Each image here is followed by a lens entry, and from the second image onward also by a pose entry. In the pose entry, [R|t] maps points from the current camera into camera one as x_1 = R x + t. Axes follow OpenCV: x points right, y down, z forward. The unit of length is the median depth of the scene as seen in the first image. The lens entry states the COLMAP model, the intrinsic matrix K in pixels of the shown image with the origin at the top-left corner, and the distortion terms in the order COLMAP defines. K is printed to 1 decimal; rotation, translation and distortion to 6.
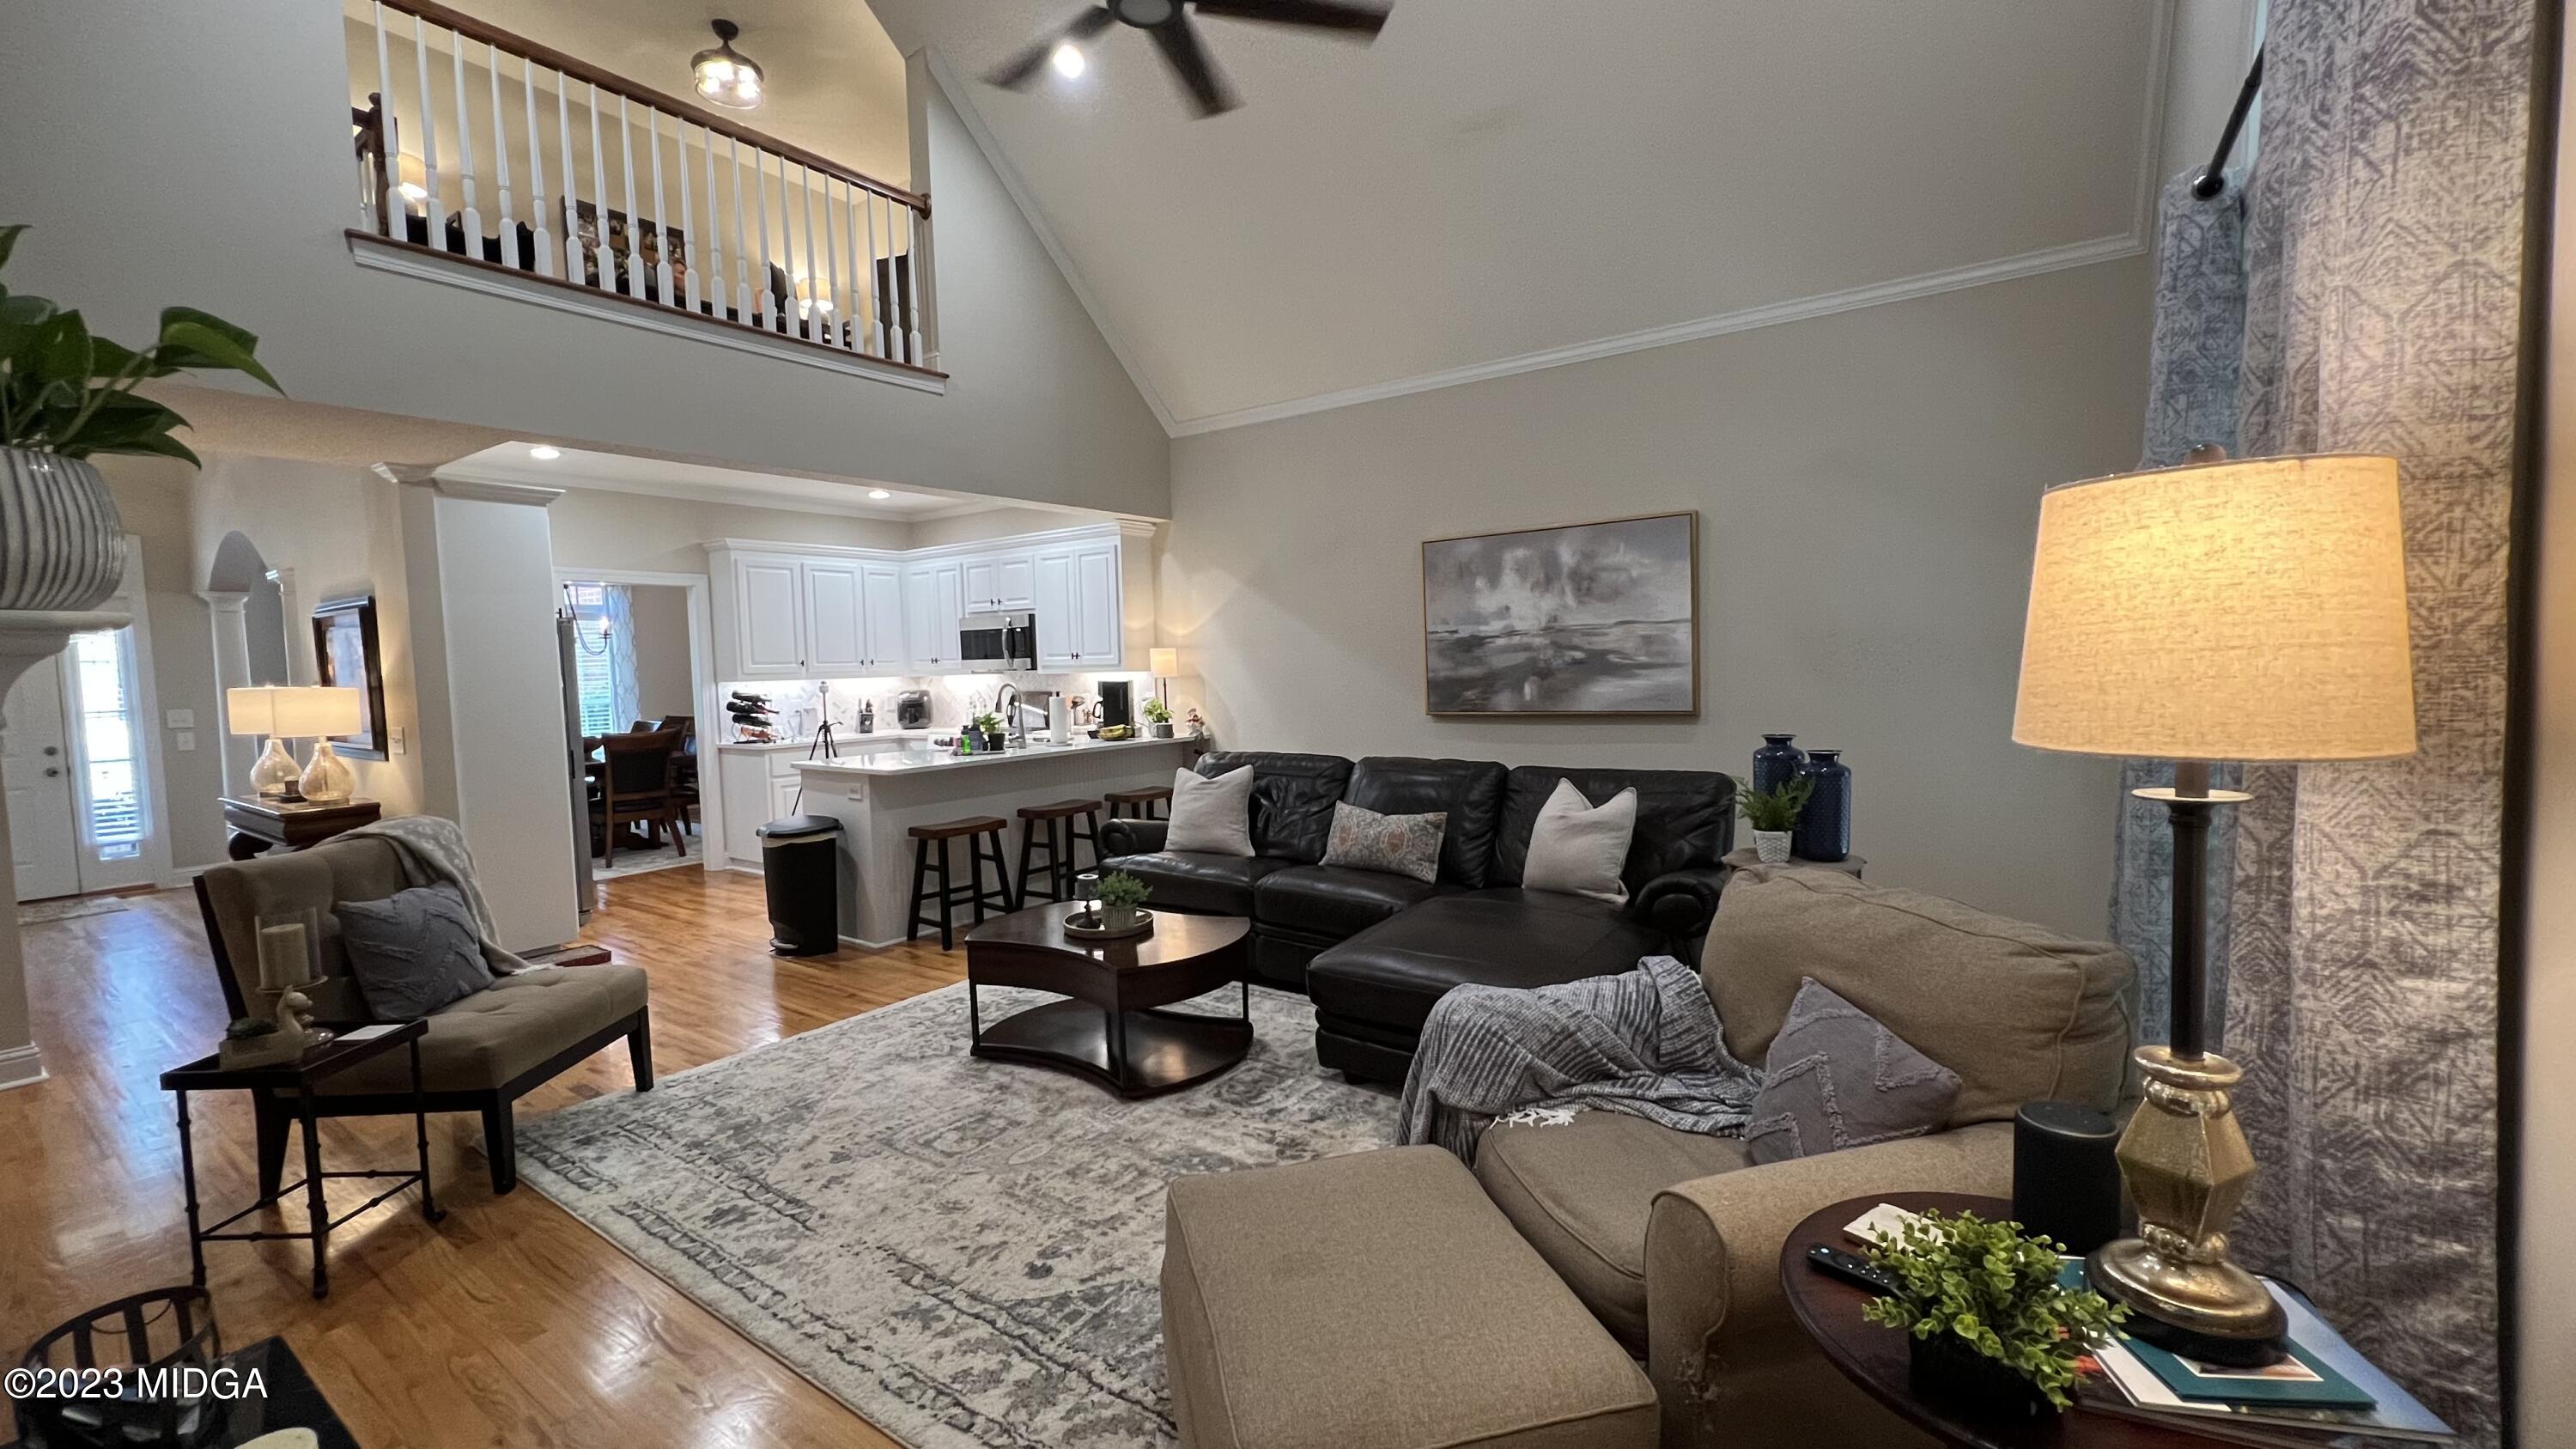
lens RADIAL K [[1027.2, 0, 1288.0], [0, 1027.2, 724.5], [0, 0, 1]] dist [0.011167, 0.000076]
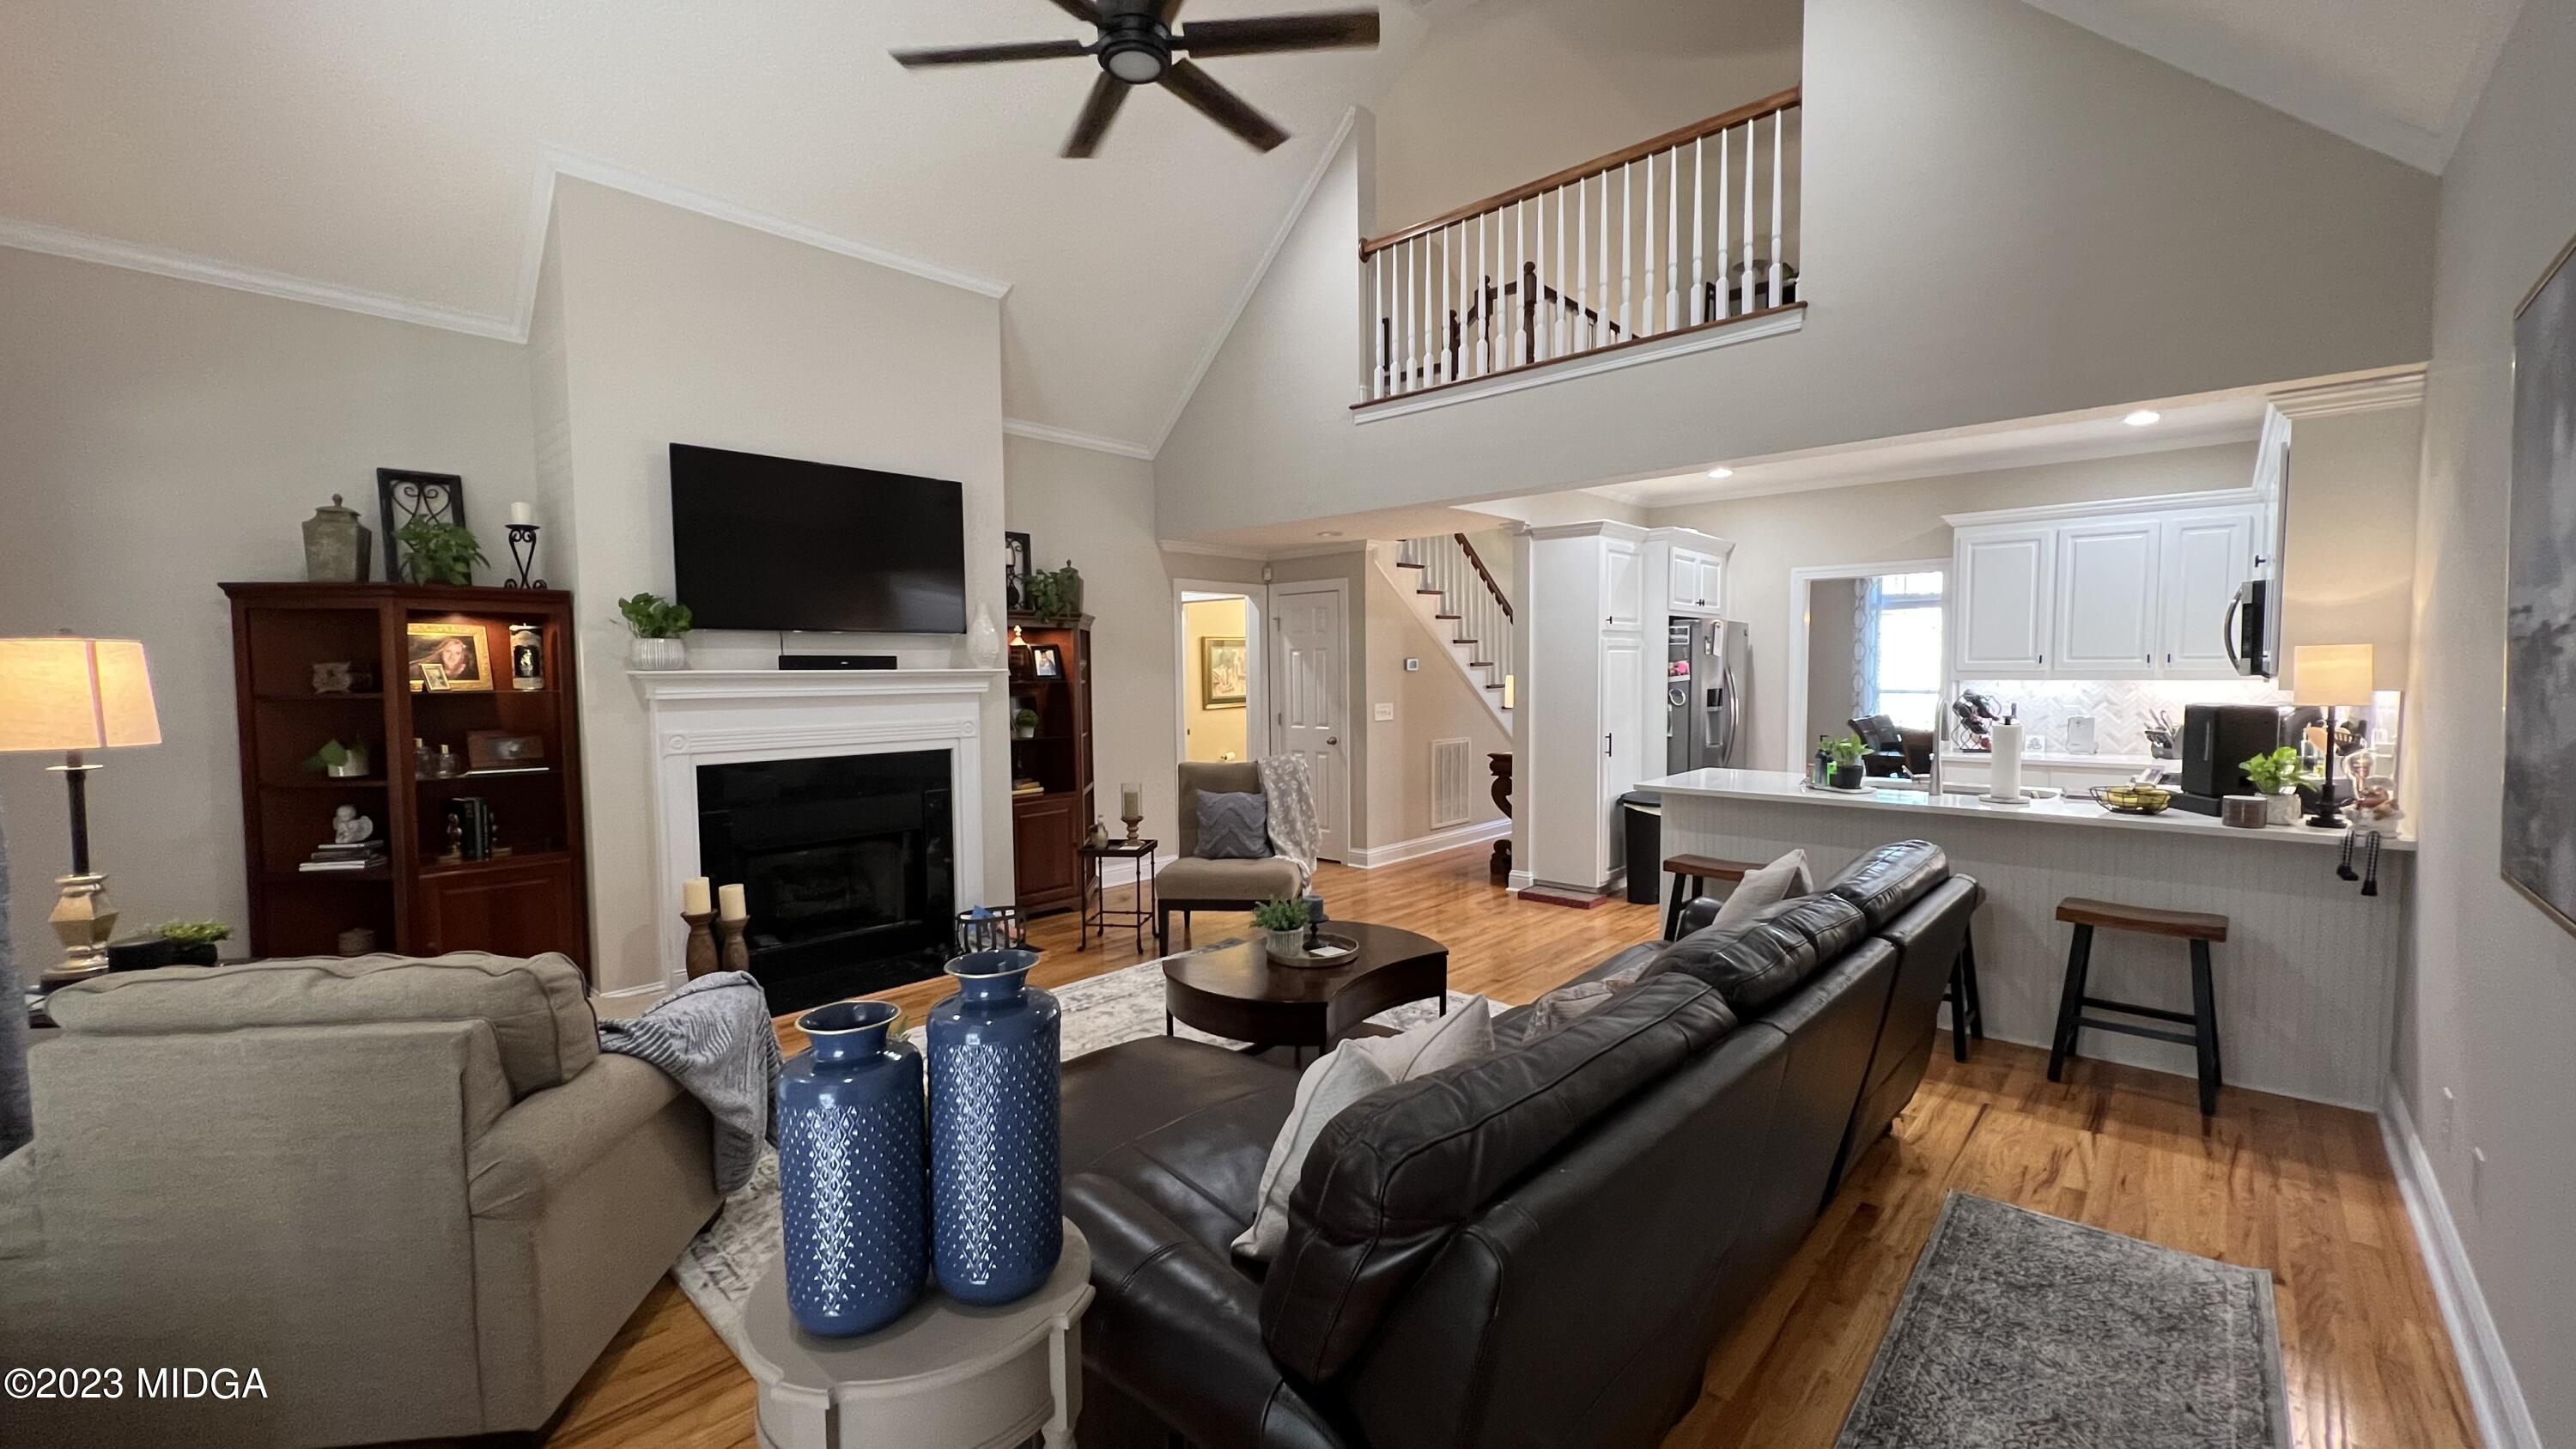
lens RADIAL K [[1027.2, 0, 1288.0], [0, 1027.2, 724.5], [0, 0, 1]] dist [0.011167, 0.000076]
pose [[-0.125395, 0.084838, -0.988473, 0.590047], [-0.052623, 0.994366, 0.092019, -0.079899], [0.990710, 0.063555, -0.120224, 0.826375]]
